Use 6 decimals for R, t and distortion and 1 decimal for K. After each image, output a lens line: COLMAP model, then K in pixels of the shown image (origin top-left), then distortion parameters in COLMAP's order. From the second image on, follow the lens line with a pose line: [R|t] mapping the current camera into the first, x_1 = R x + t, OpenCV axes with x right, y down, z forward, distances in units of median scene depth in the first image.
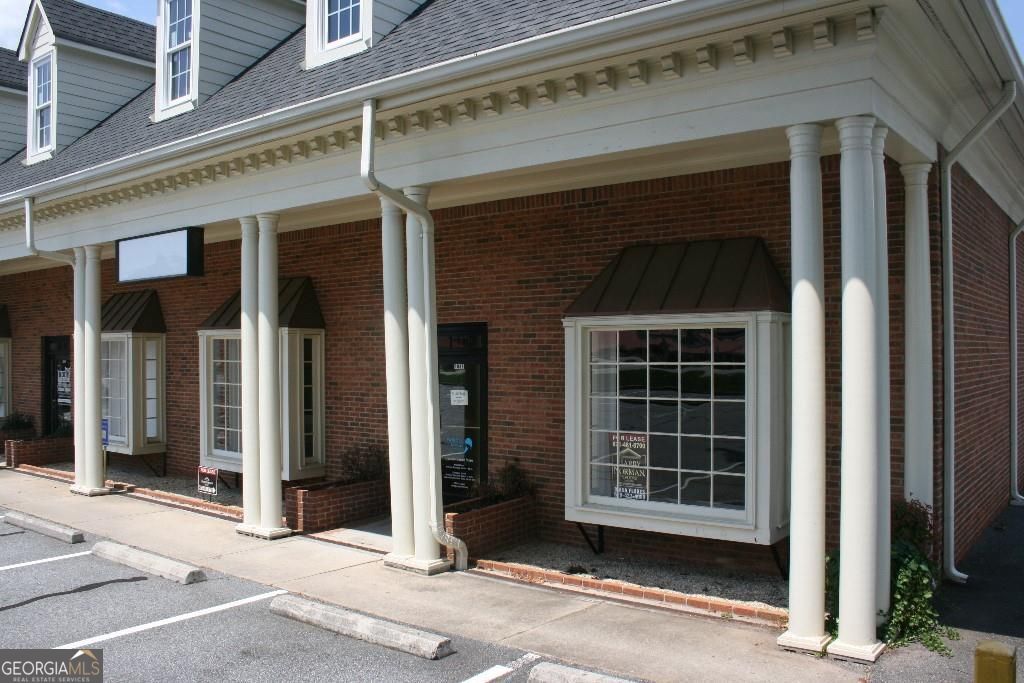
lens RADIAL K [[852.4, 0, 512.2], [0, 852.4, 344.5], [0, 0, 1]] dist [-0.123302, 0.053586]
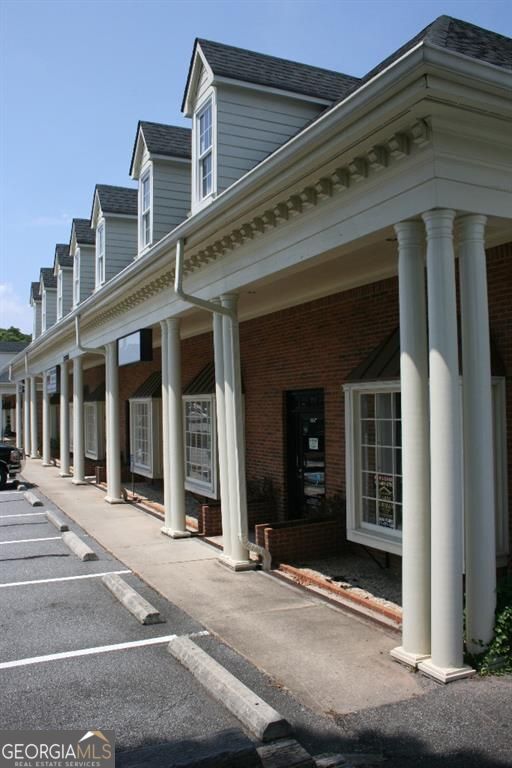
lens RADIAL K [[639.3, 0, 256.8], [0, 639.3, 380.1], [0, 0, 1]] dist [-0.123302, 0.053586]
pose [[0.895513, -0.028501, -0.444121, 0.399241], [0.015329, 0.999330, -0.033222, -0.007380], [0.444770, 0.022942, 0.895351, 0.069766]]
